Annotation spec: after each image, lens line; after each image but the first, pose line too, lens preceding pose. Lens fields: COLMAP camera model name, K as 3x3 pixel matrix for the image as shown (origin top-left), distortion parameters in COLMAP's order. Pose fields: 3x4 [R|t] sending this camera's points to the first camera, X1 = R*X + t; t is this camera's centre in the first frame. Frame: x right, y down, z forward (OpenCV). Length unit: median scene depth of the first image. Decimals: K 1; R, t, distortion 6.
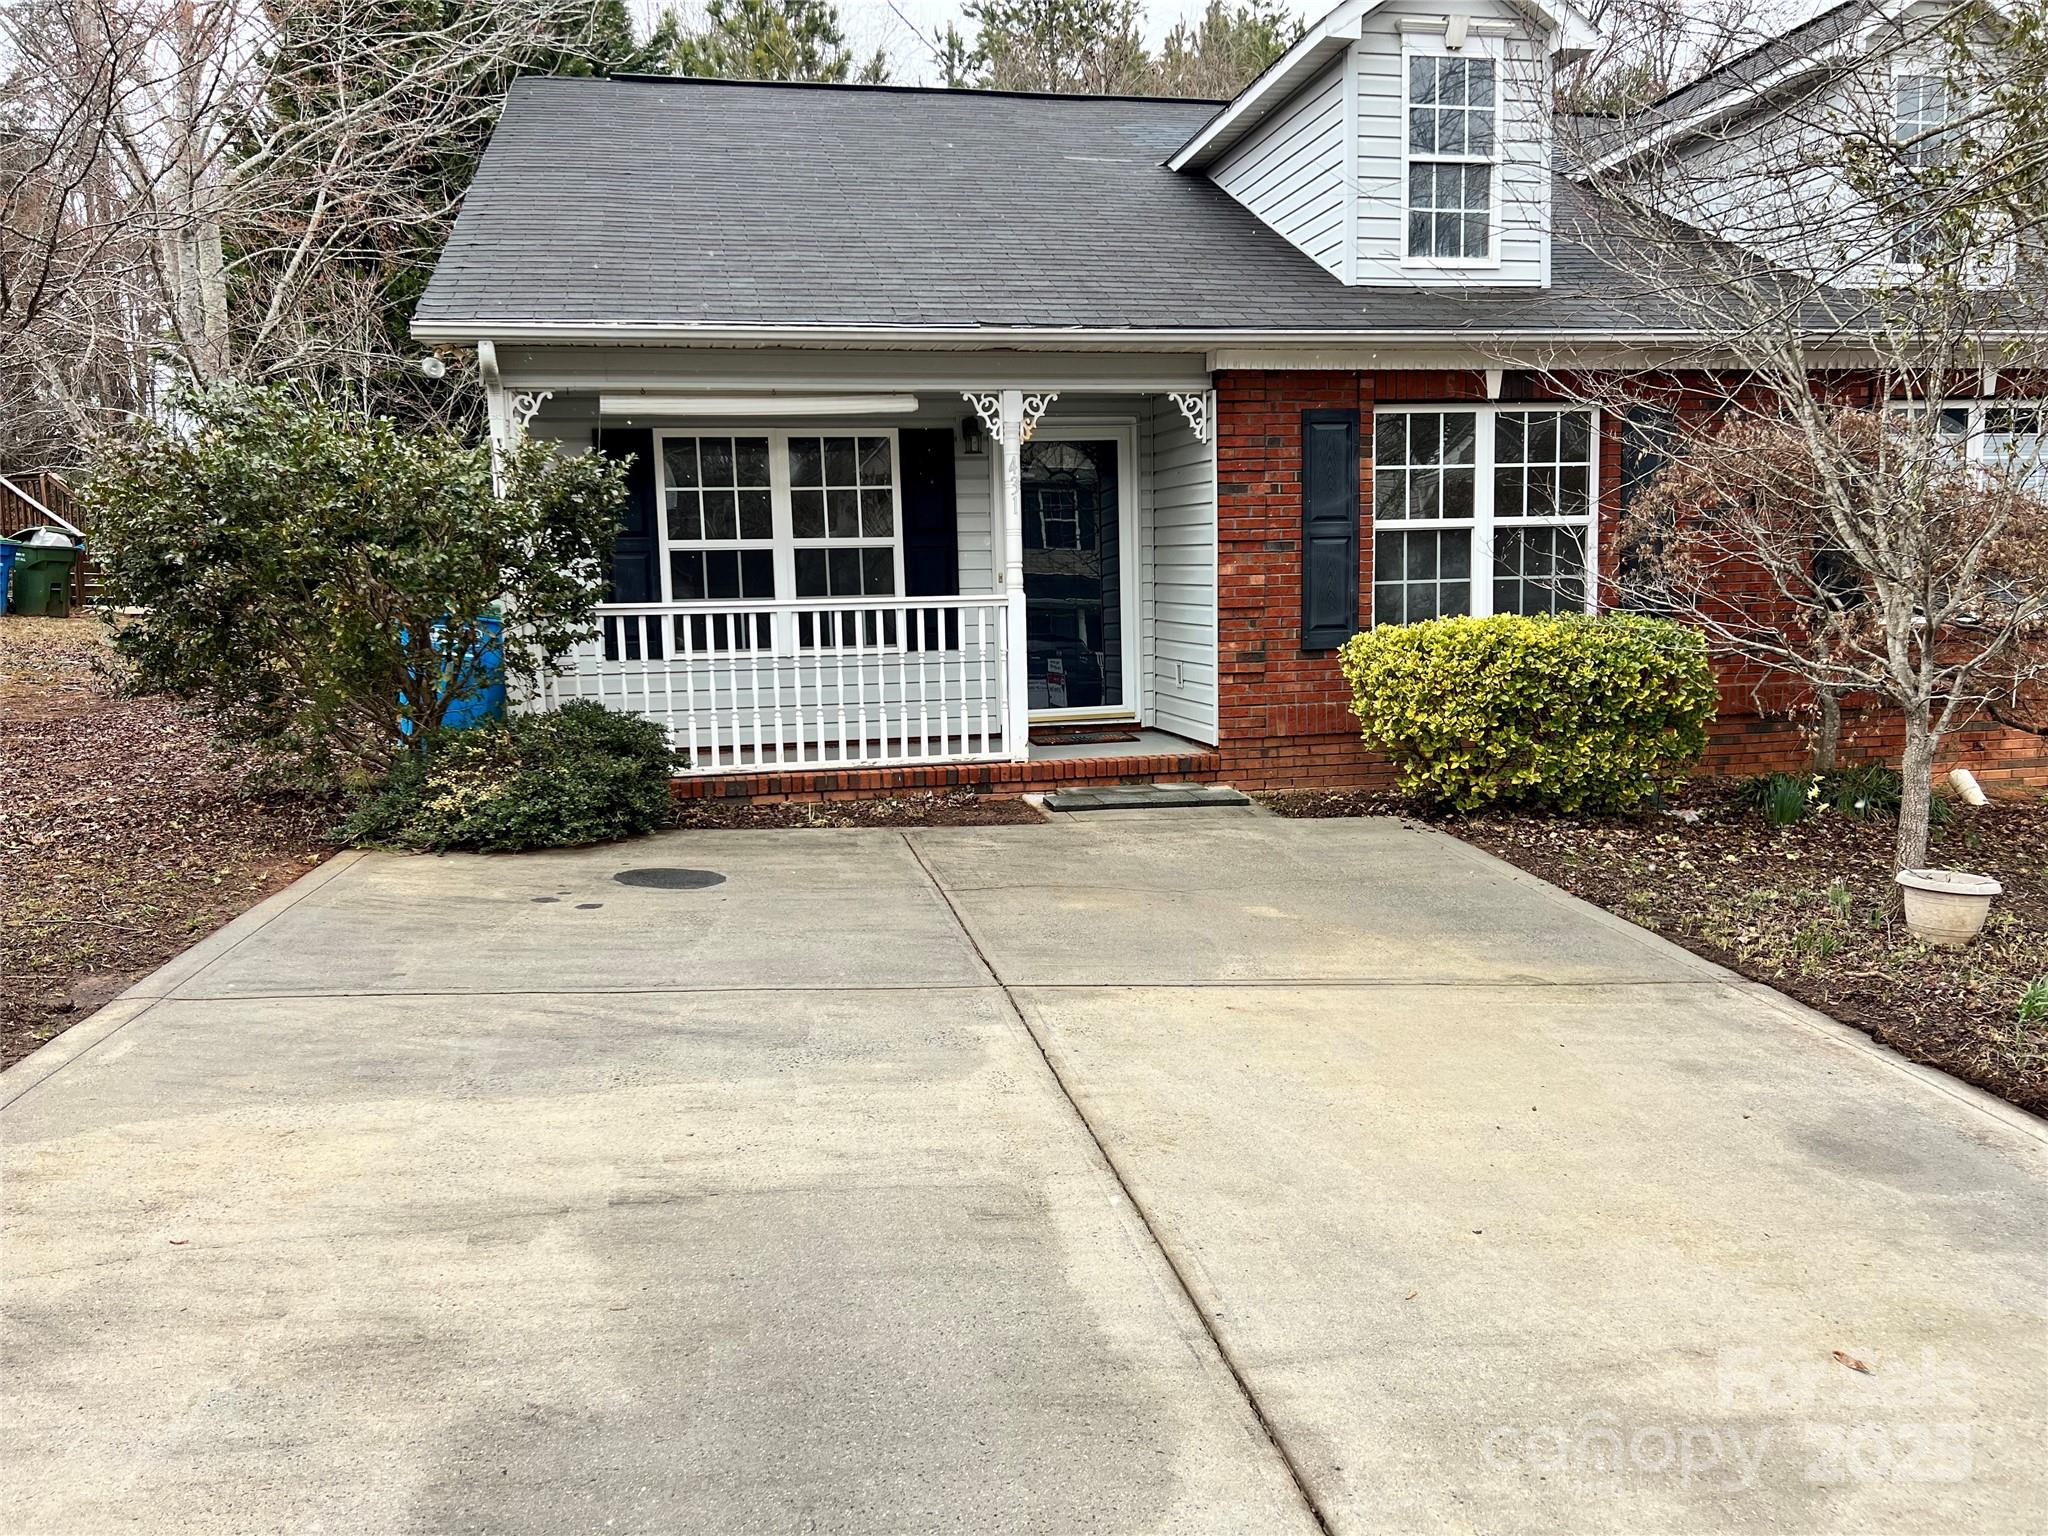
lens RADIAL K [[1523.8, 0, 1026.0], [0, 1523.8, 746.5], [0, 0, 1]] dist [0.086776, -0.088995]
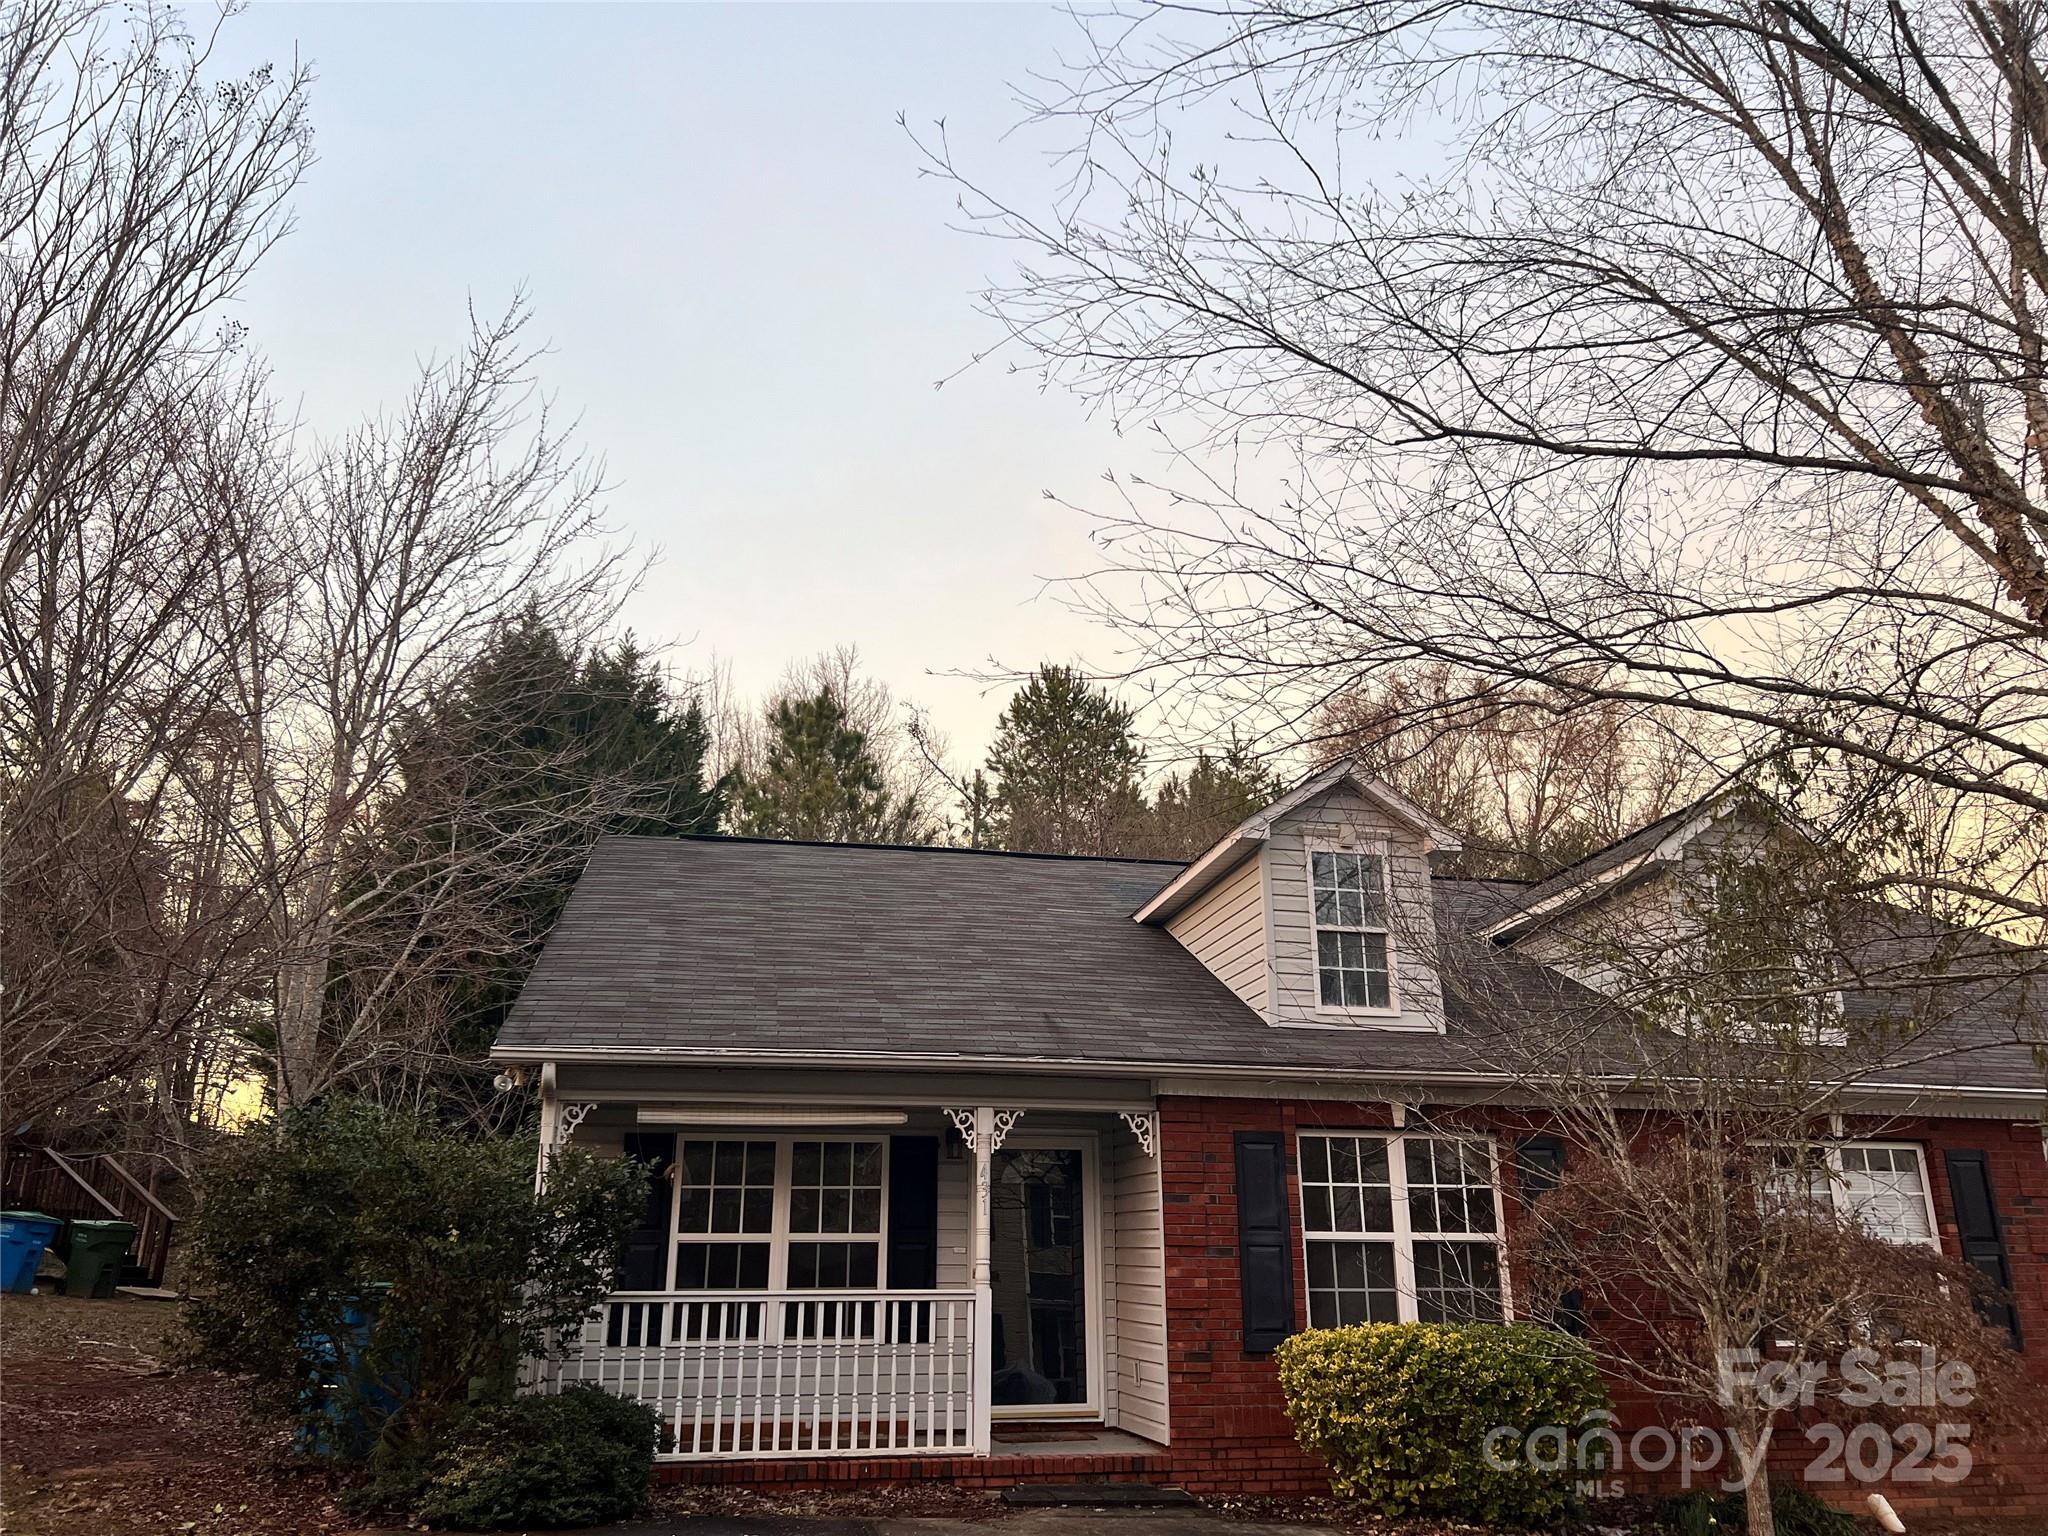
lens RADIAL K [[1531.9, 0, 1021.4], [0, 1531.9, 796.4], [0, 0, 1]] dist [0.110844, -0.271233]
pose [[0.999539, 0.019525, -0.023251, 0.039732], [-0.027152, 0.917500, -0.396808, 0.015738], [0.013585, 0.397256, 0.917607, -0.171238]]
